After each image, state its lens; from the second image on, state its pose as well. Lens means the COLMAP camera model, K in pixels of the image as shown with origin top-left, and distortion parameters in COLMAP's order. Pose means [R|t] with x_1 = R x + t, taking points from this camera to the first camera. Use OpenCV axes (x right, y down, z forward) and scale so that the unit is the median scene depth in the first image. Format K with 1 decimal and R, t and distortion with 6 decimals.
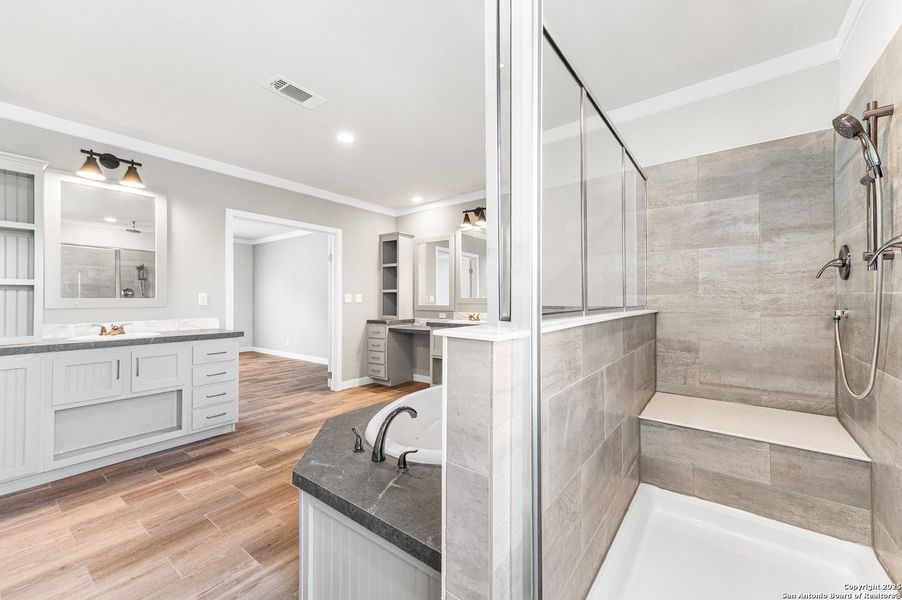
lens RADIAL K [[355.3, 0, 432.5], [0, 355.3, 297.3], [0, 0, 1]] dist [0.020708, -0.000638]
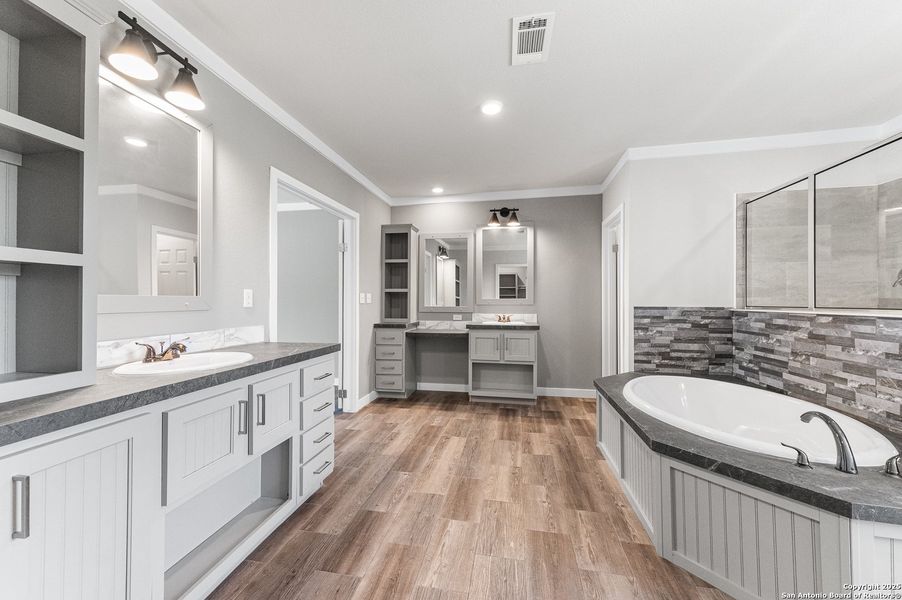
lens RADIAL K [[355.3, 0, 444.6], [0, 355.3, 300.3], [0, 0, 1]] dist [0.020708, -0.000638]
pose [[0.894836, 0.004484, 0.446373, -0.460423], [-0.006678, 0.999972, 0.003343, 0.003171], [-0.446345, -0.005972, 0.894841, 0.185927]]
